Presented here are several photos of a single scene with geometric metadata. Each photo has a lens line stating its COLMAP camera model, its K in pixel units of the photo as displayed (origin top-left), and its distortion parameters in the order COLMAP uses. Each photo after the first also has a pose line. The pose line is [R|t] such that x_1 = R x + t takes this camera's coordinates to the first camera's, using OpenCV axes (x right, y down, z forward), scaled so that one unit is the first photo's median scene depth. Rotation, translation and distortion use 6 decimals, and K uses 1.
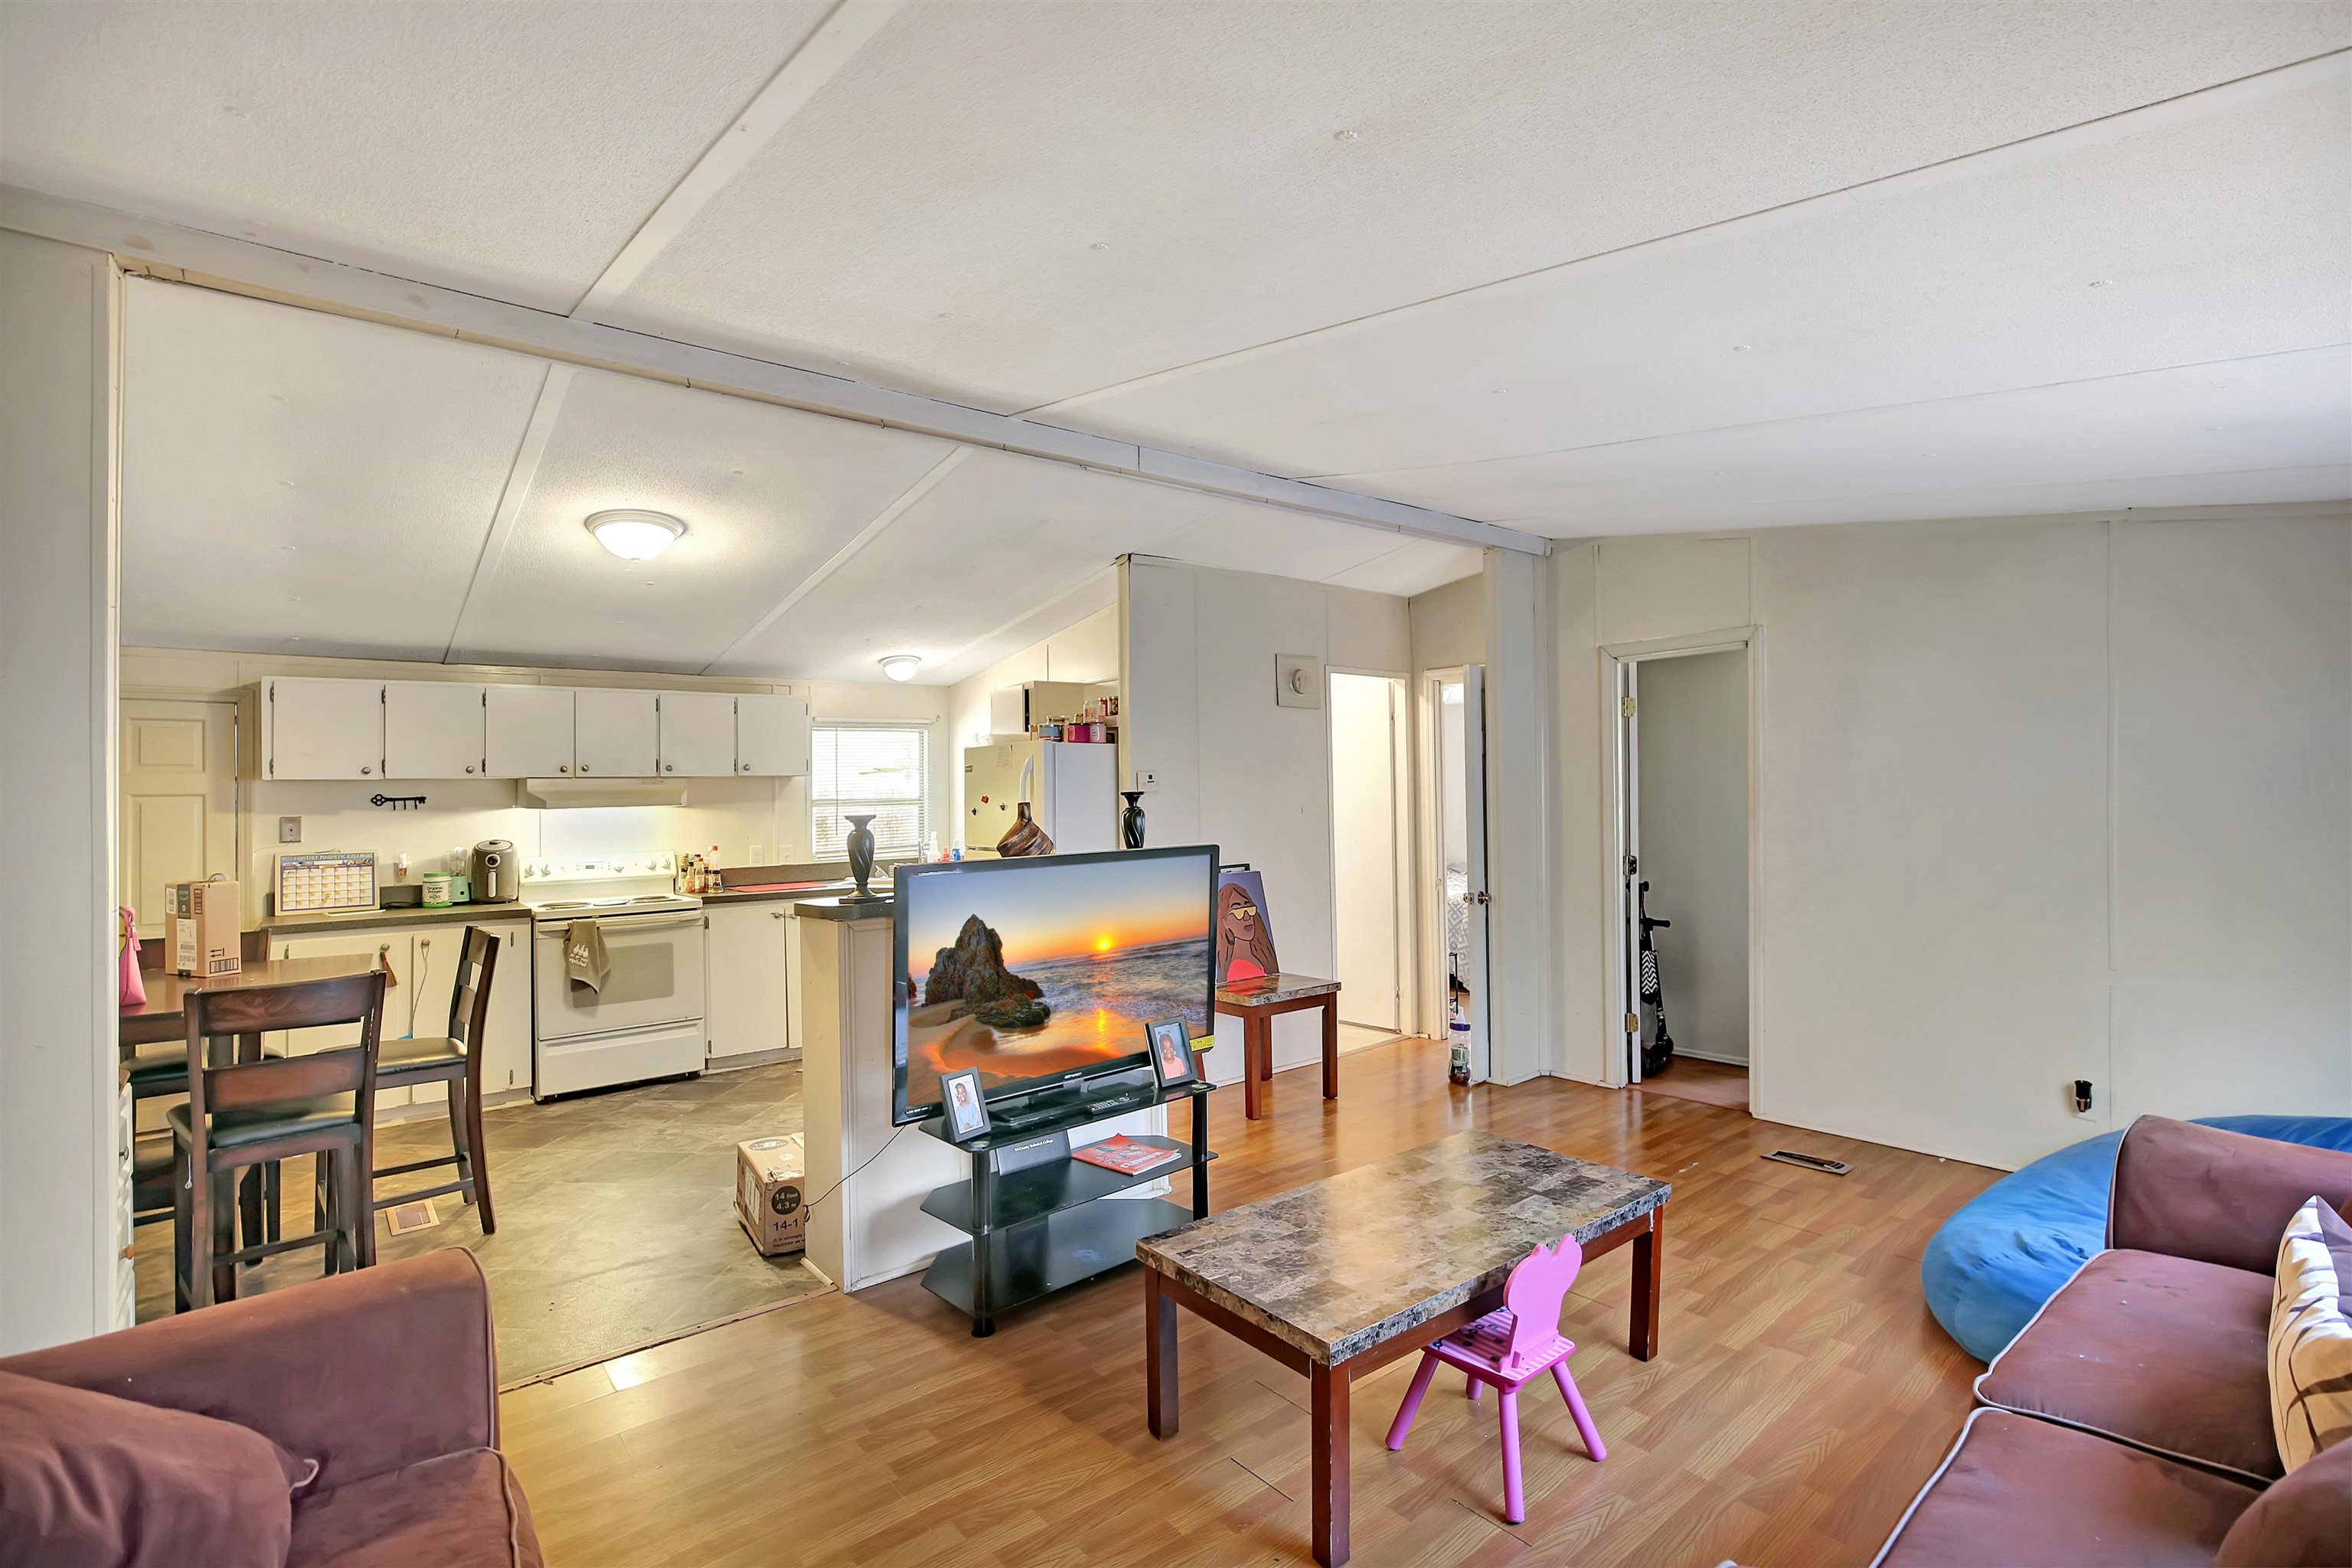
lens RADIAL K [[1079.1, 0, 1161.4], [0, 1079.1, 776.9], [0, 0, 1]] dist [-0.018745, 0.000027]
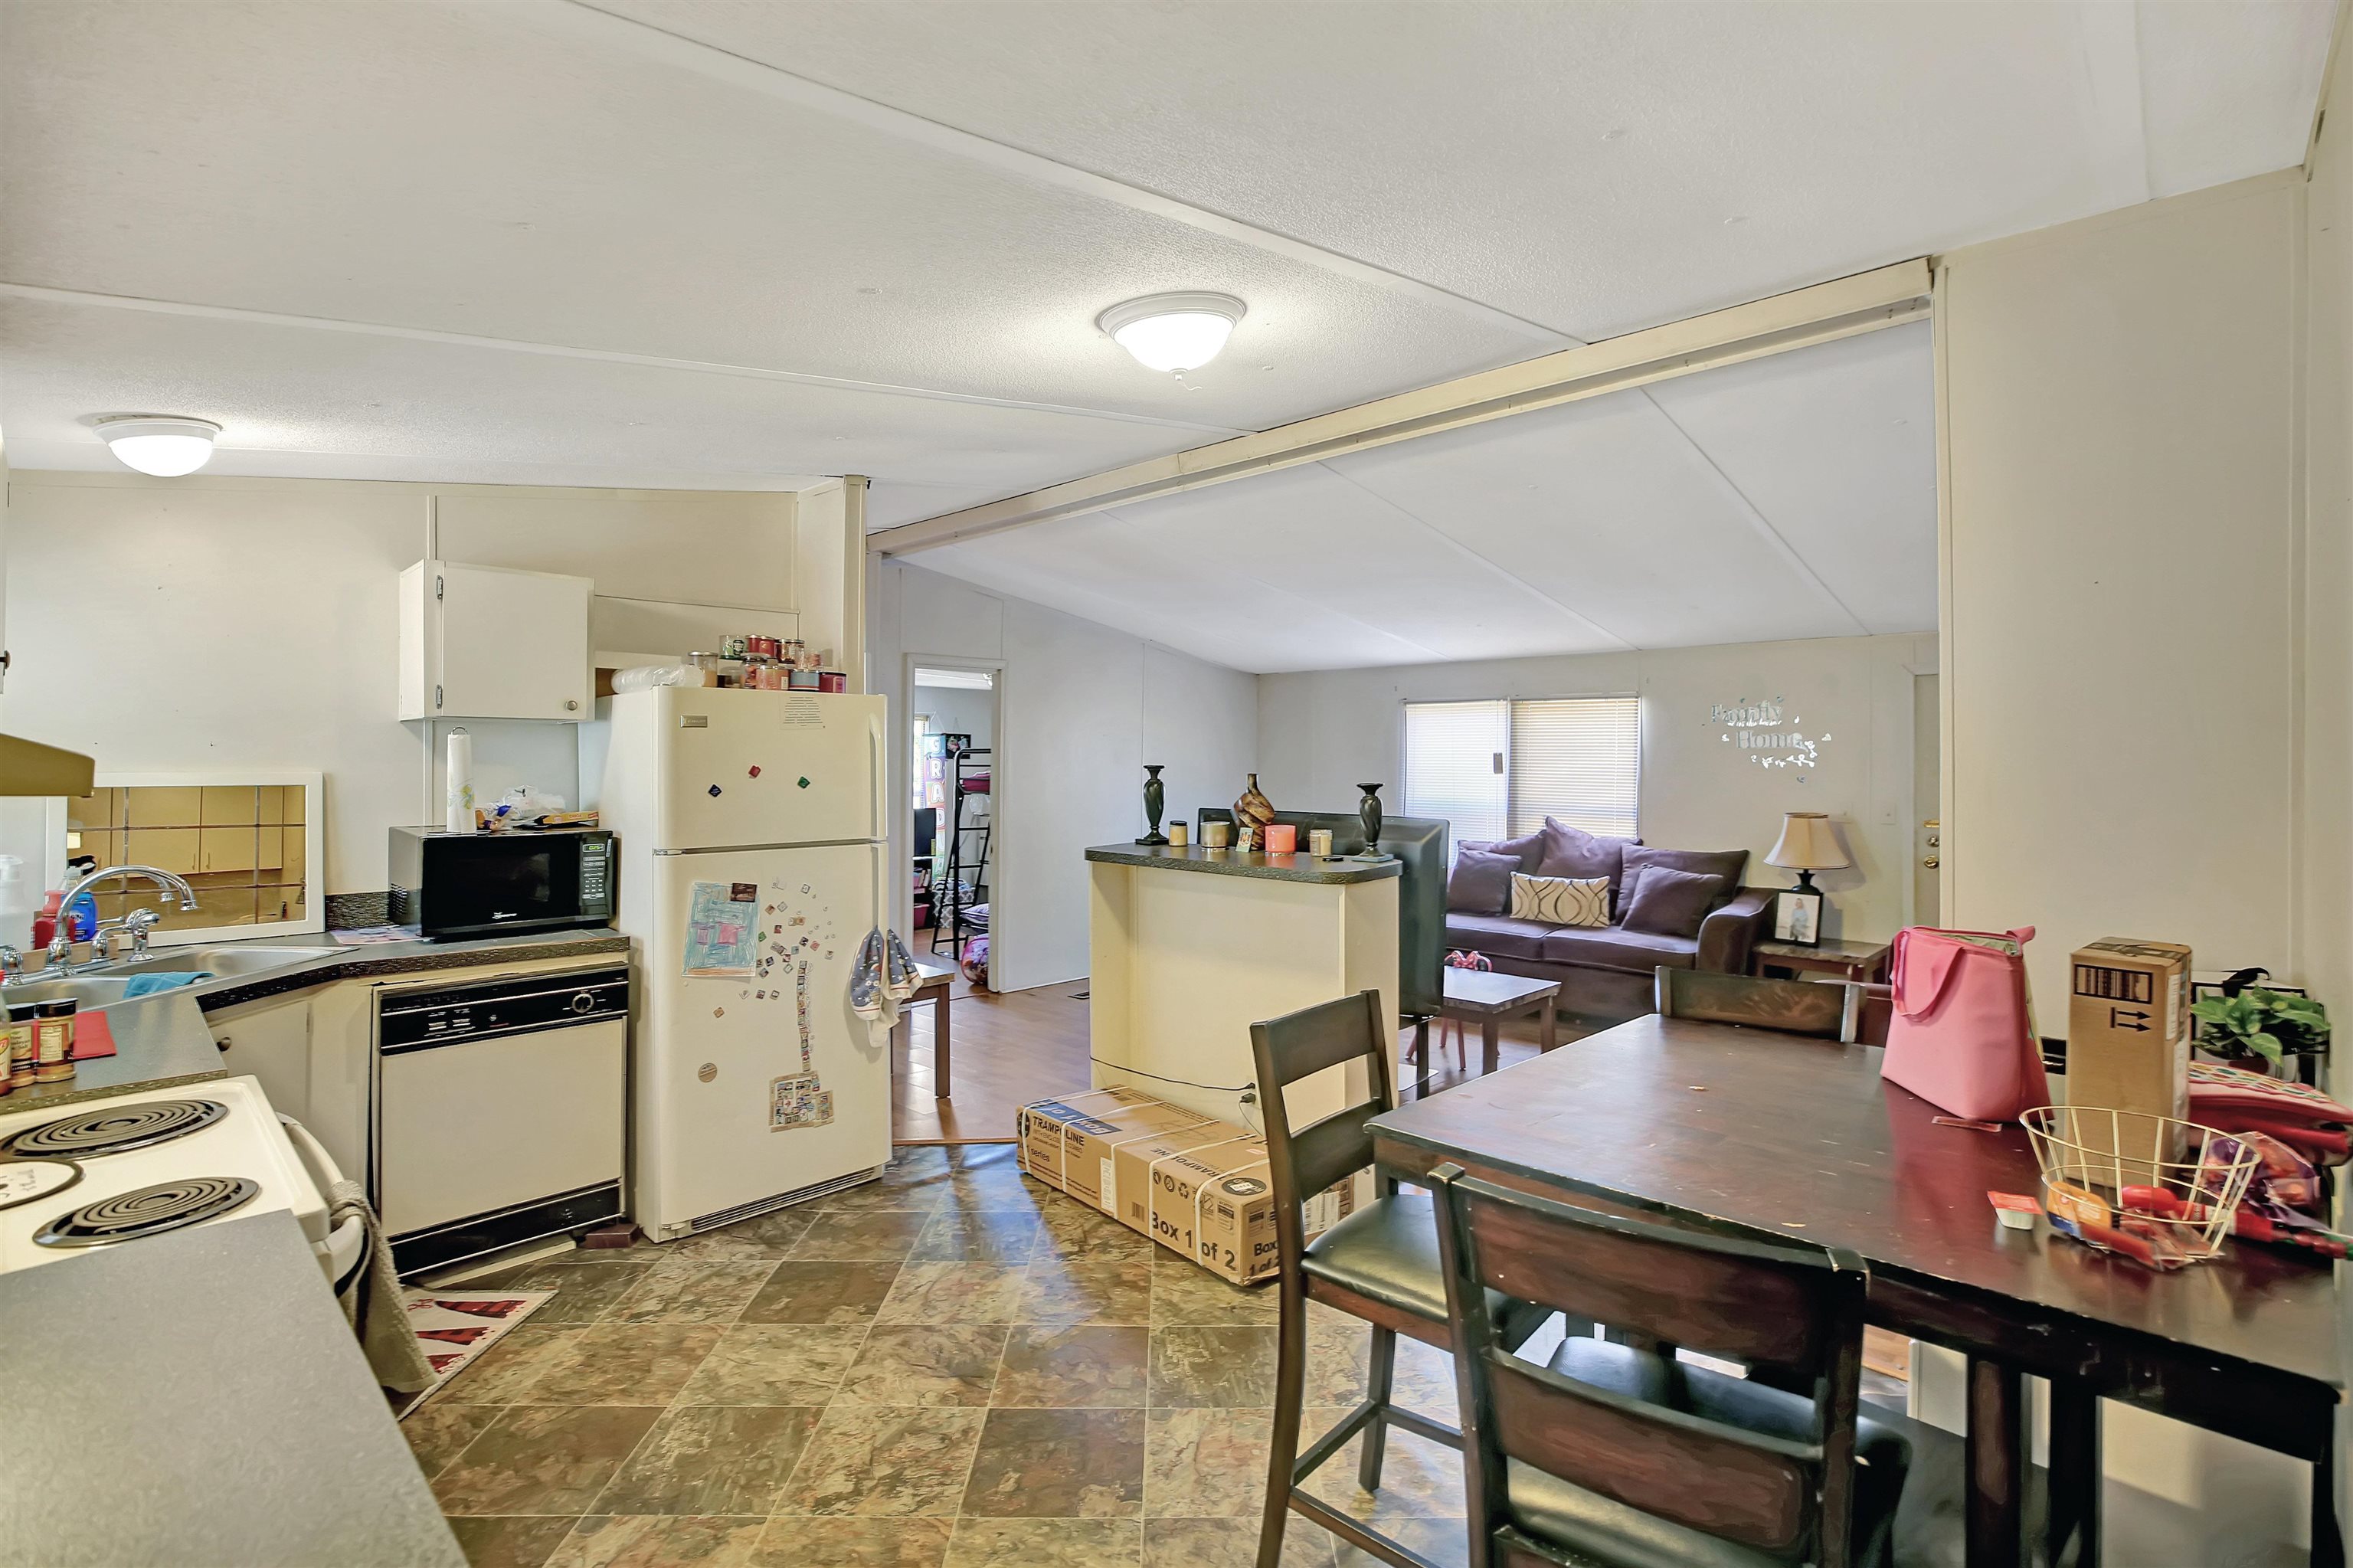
lens RADIAL K [[1096.5, 0, 1185.2], [0, 1096.5, 776.5], [0, 0, 1]] dist [-0.018864, 0.000548]
pose [[-0.136334, 0.013090, 0.990576, -0.836428], [-0.012774, 0.999806, -0.014970, 0.030311], [-0.990581, -0.014695, -0.136140, 0.818997]]
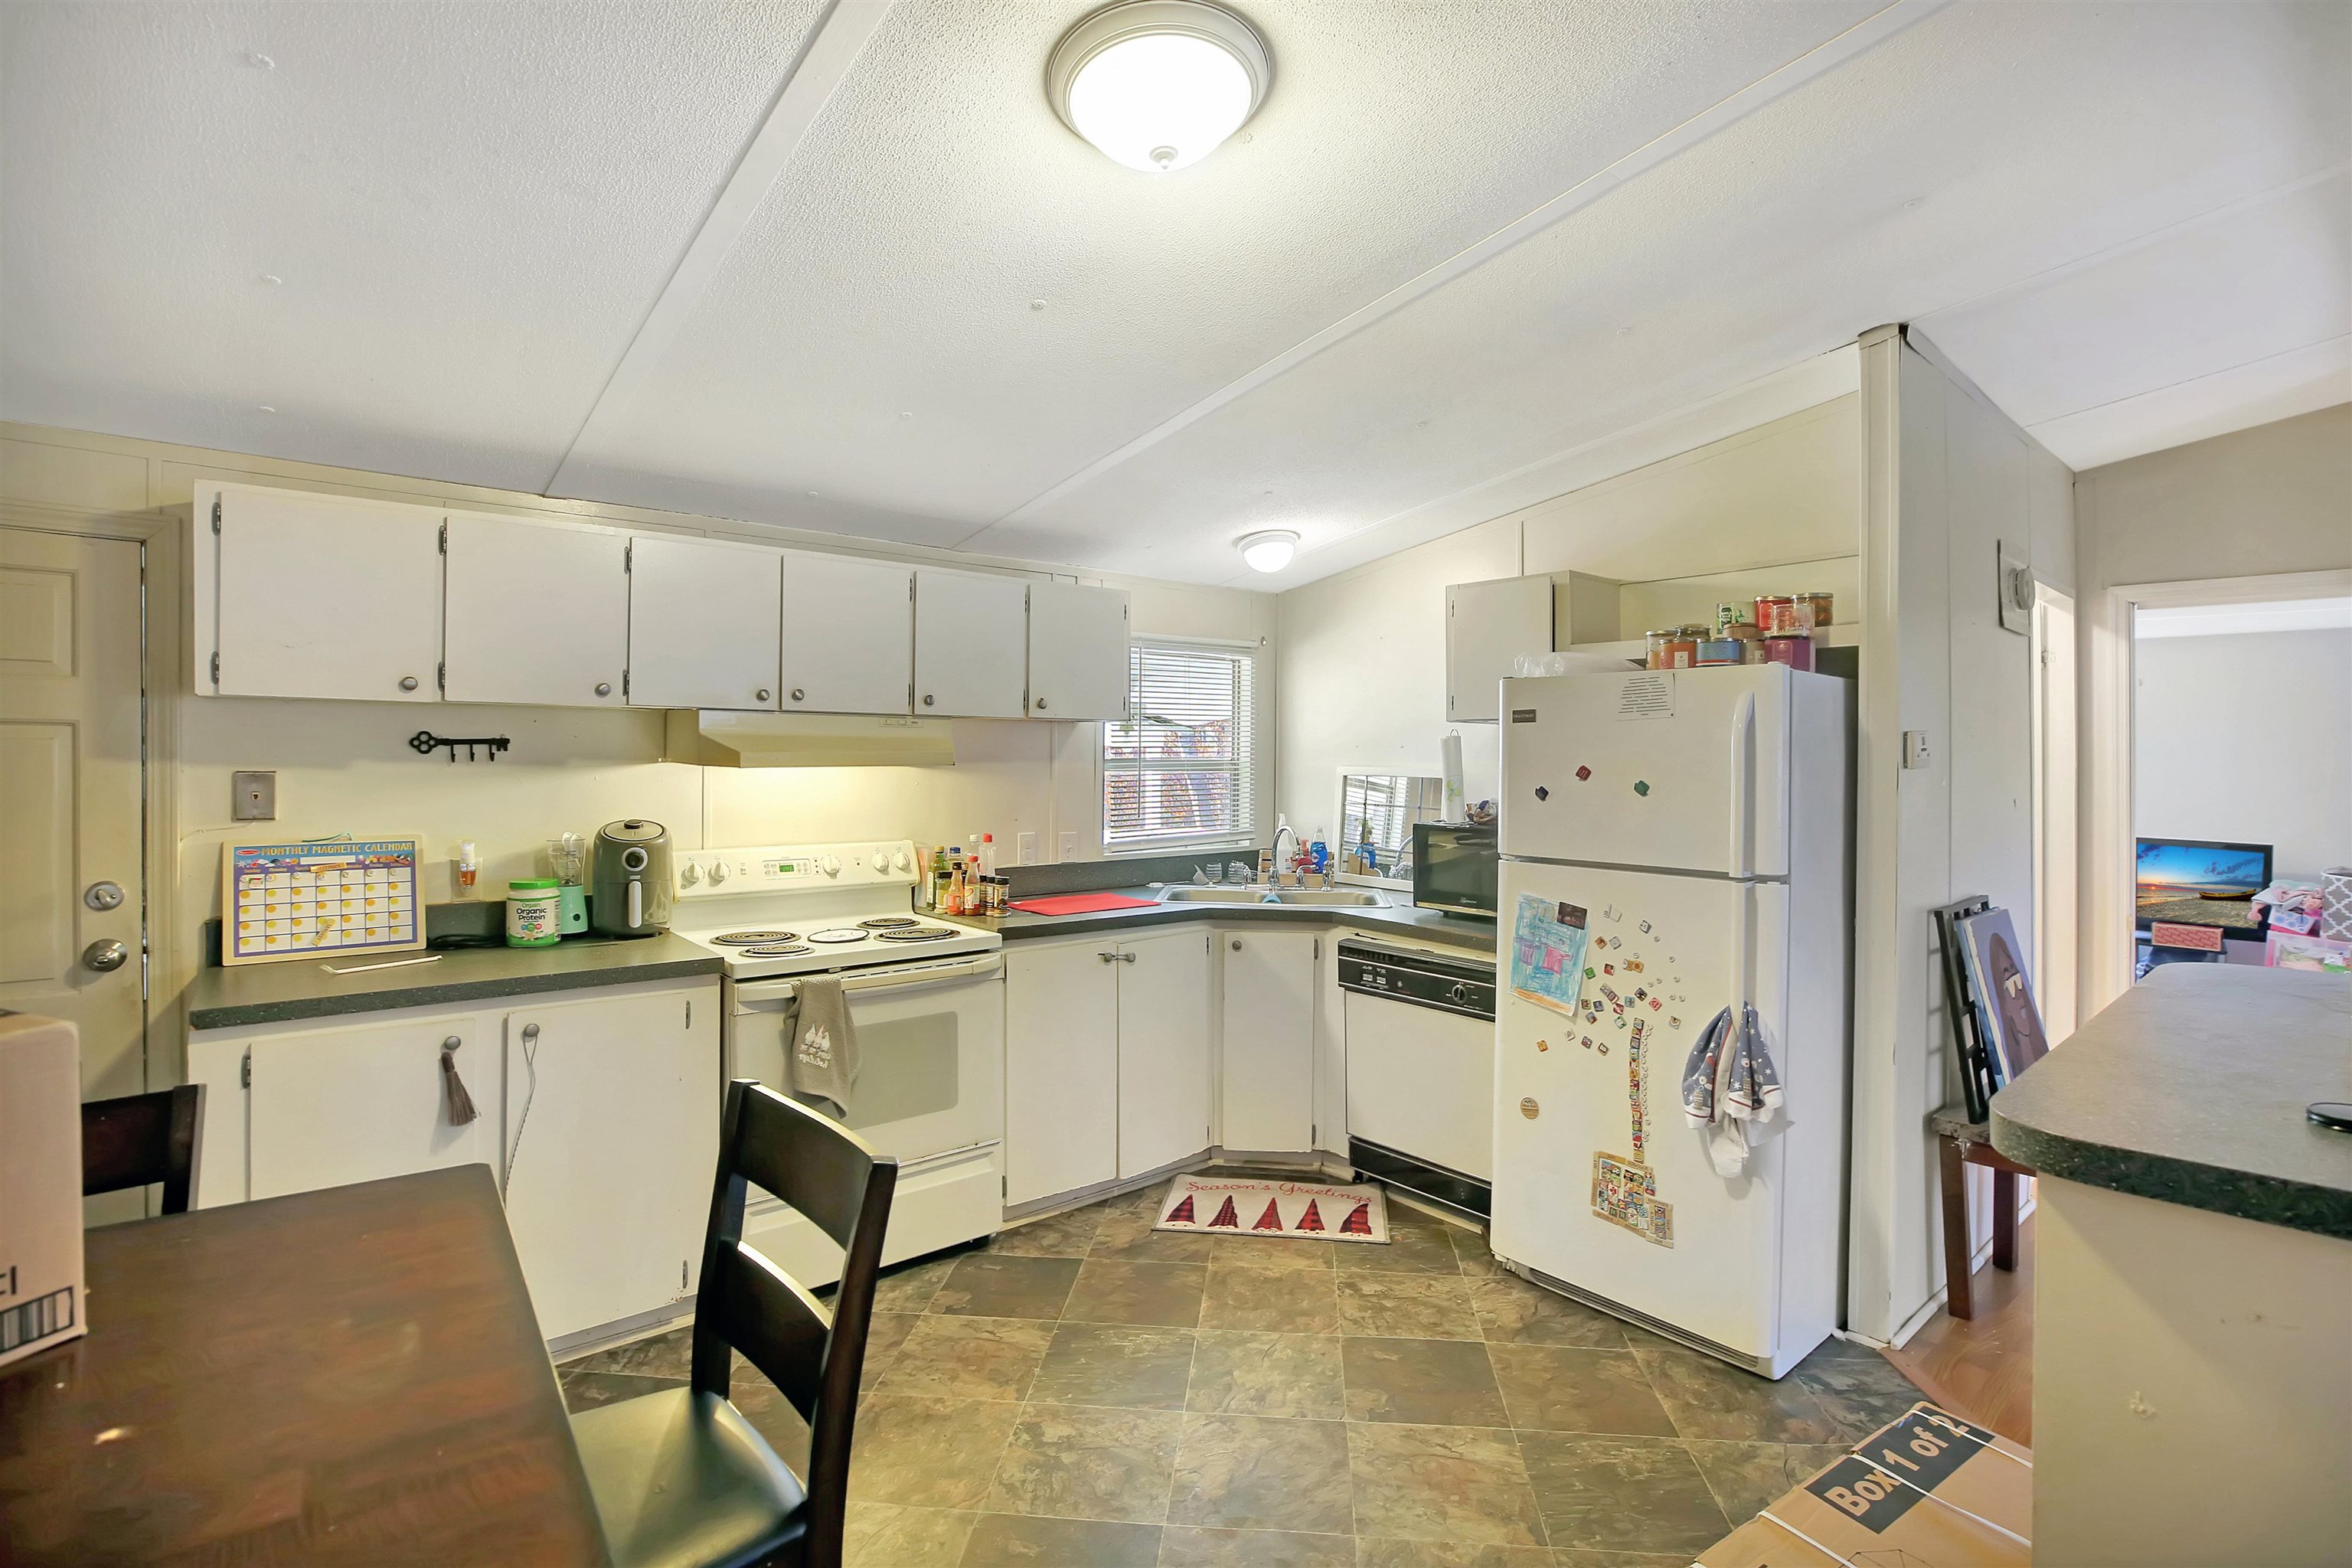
lens RADIAL K [[1096.0, 0, 1184.7], [0, 1096.0, 776.5], [0, 0, 1]] dist [-0.018864, 0.000548]
pose [[0.999254, 0.026599, 0.028001, -0.369215], [-0.027541, 0.999050, 0.033782, 0.010029], [-0.027076, -0.034527, 0.999037, 0.449901]]
